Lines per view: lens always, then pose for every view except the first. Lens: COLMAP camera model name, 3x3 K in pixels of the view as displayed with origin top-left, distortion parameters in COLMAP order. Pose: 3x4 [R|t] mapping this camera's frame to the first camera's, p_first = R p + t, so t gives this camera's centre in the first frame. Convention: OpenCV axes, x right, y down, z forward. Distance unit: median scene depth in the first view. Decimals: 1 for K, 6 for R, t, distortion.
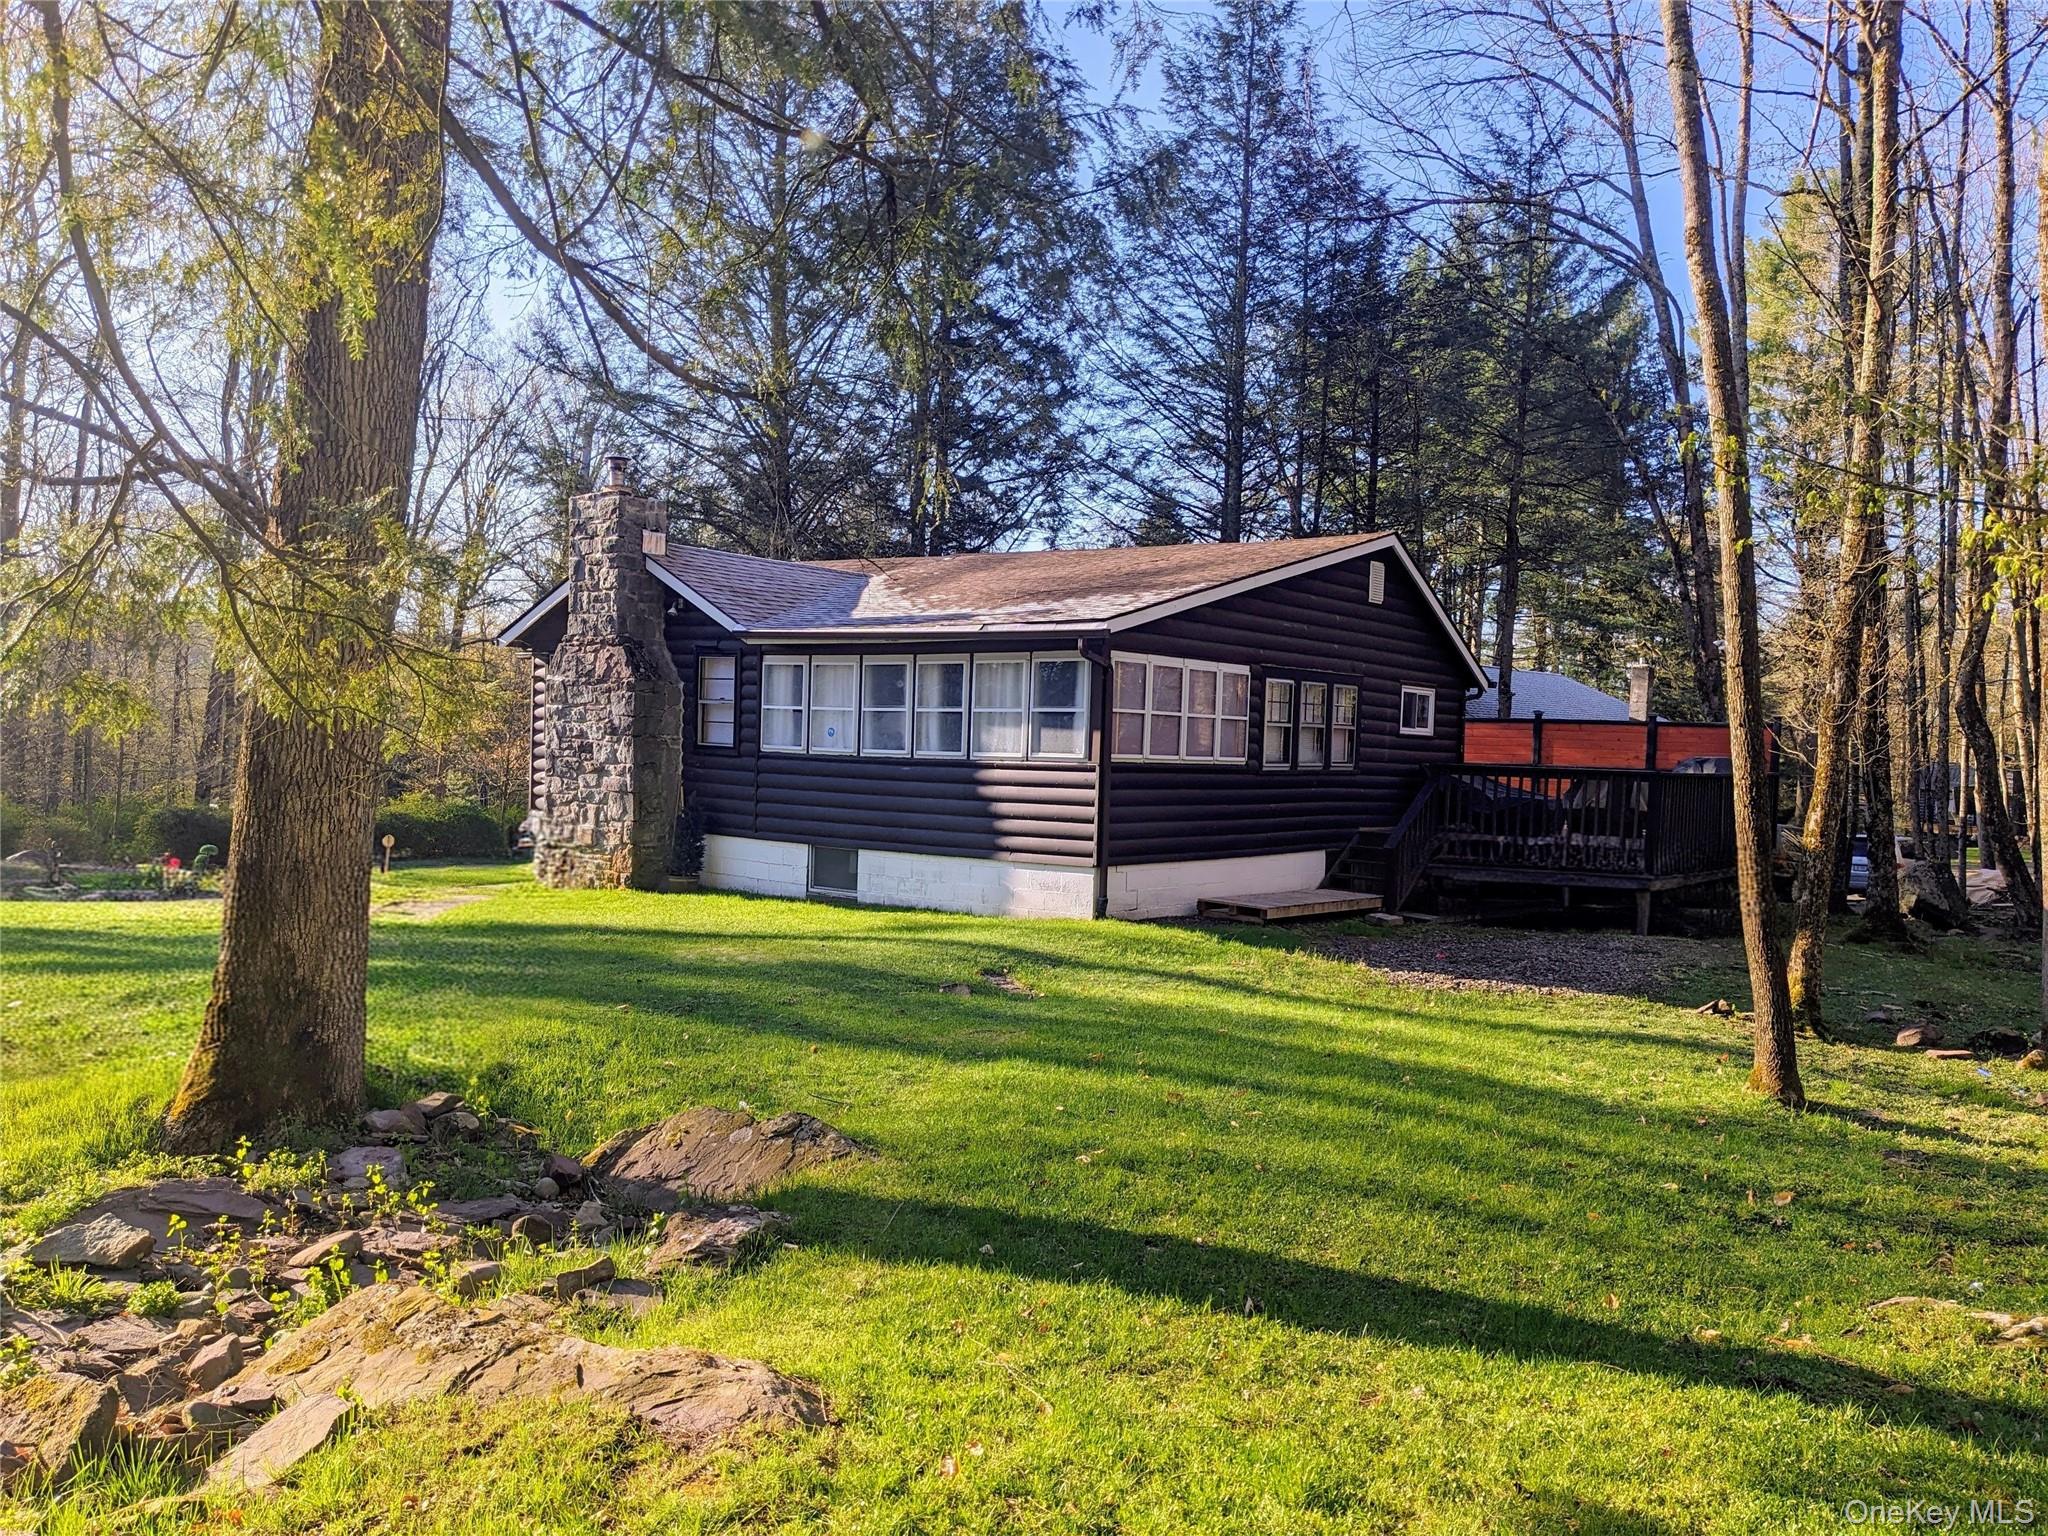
lens RADIAL K [[1595.5, 0, 1031.2], [0, 1595.5, 779.5], [0, 0, 1]] dist [0.007562, -0.051797]
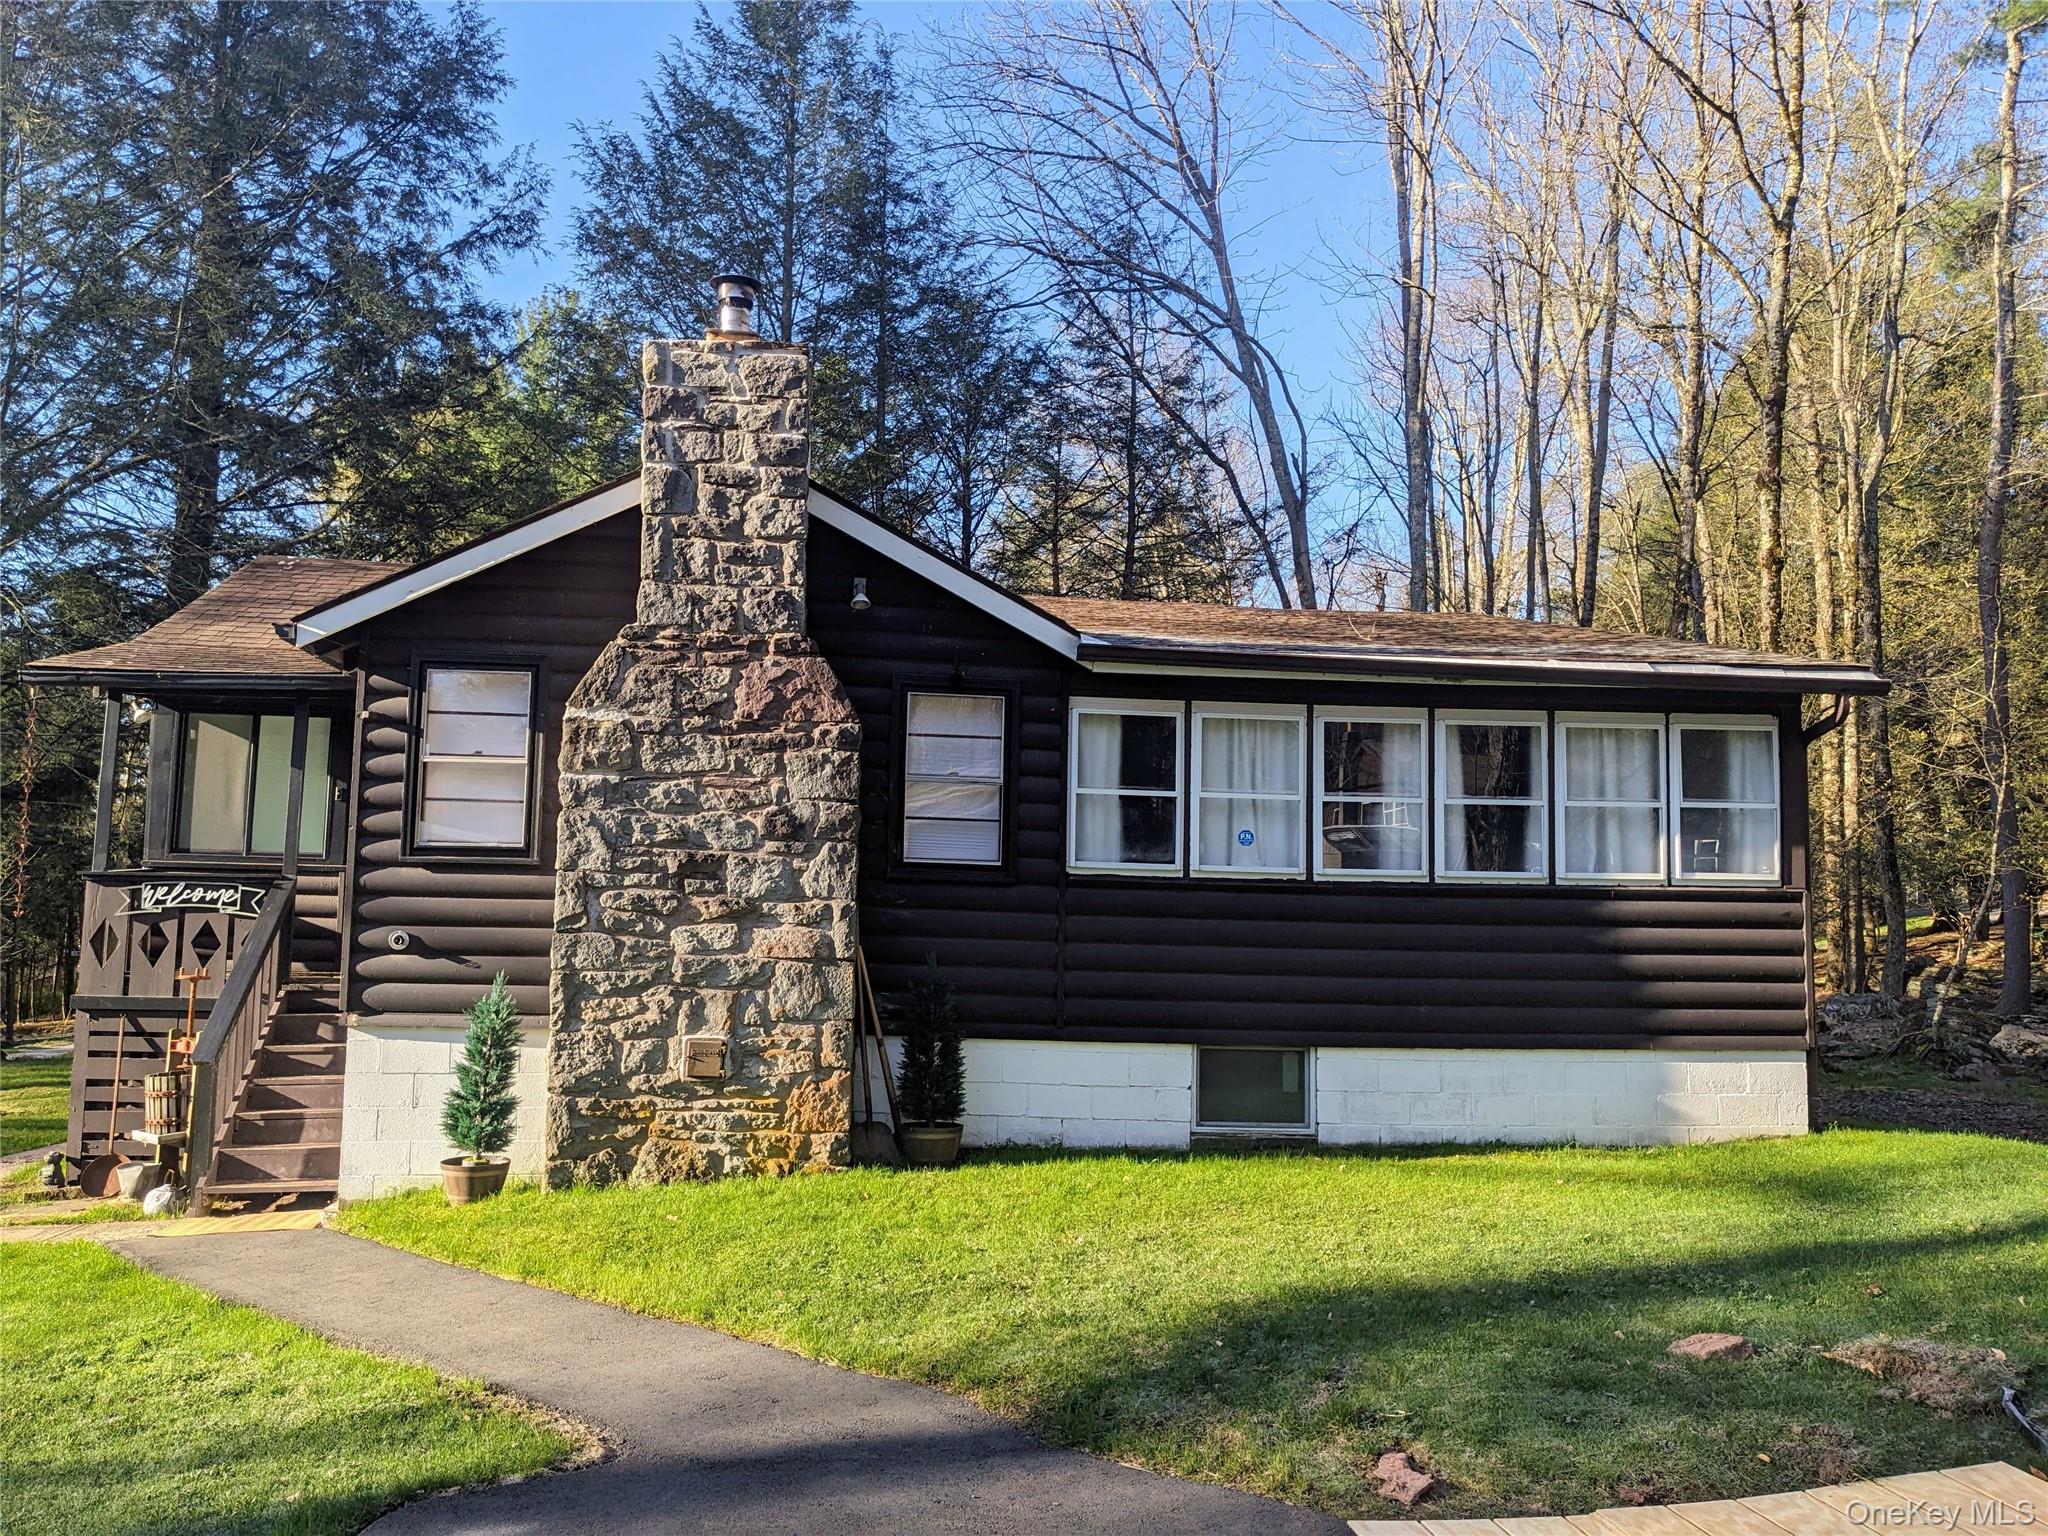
lens RADIAL K [[1618.9, 0, 983.0], [0, 1618.9, 777.8], [0, 0, 1]] dist [0.072305, -0.094929]
pose [[0.748060, 0.045732, 0.662054, -0.541454], [0.023386, 0.995186, -0.095168, 0.001091], [-0.663219, 0.086674, 0.743389, 0.600780]]
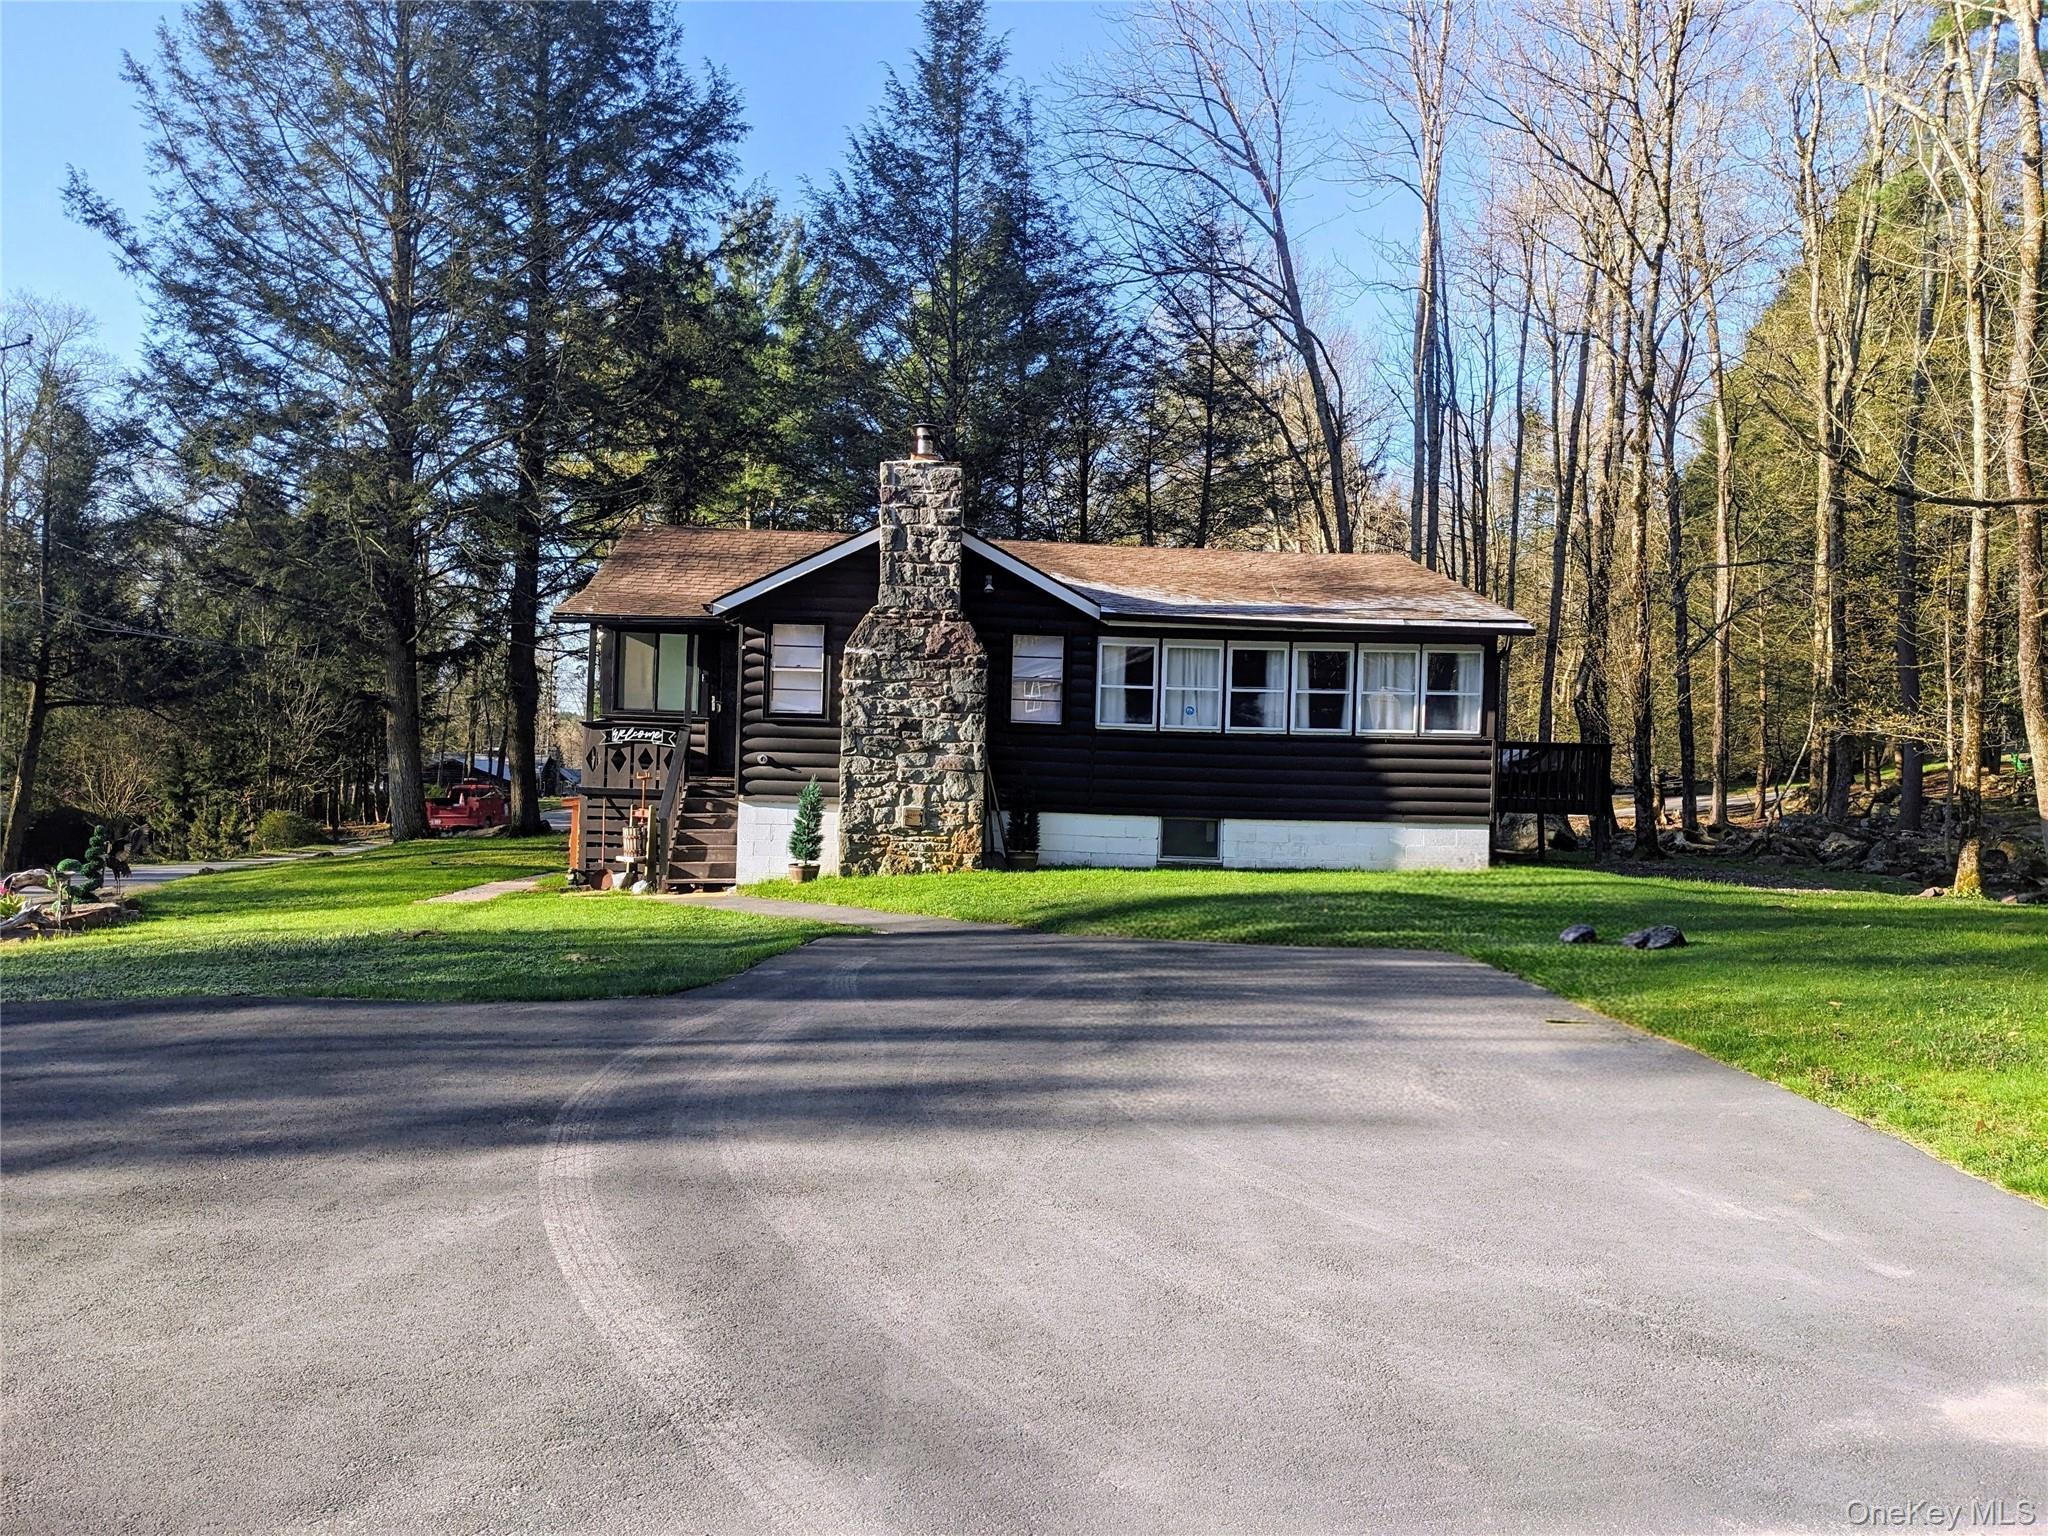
lens RADIAL K [[1592.7, 0, 990.4], [0, 1592.7, 765.8], [0, 0, 1]] dist [0.003598, -0.000086]
pose [[0.809017, -0.011122, 0.587681, -0.816526], [0.013680, 0.999906, 0.000092, 0.004975], [-0.587627, 0.007964, 0.809093, 0.200574]]
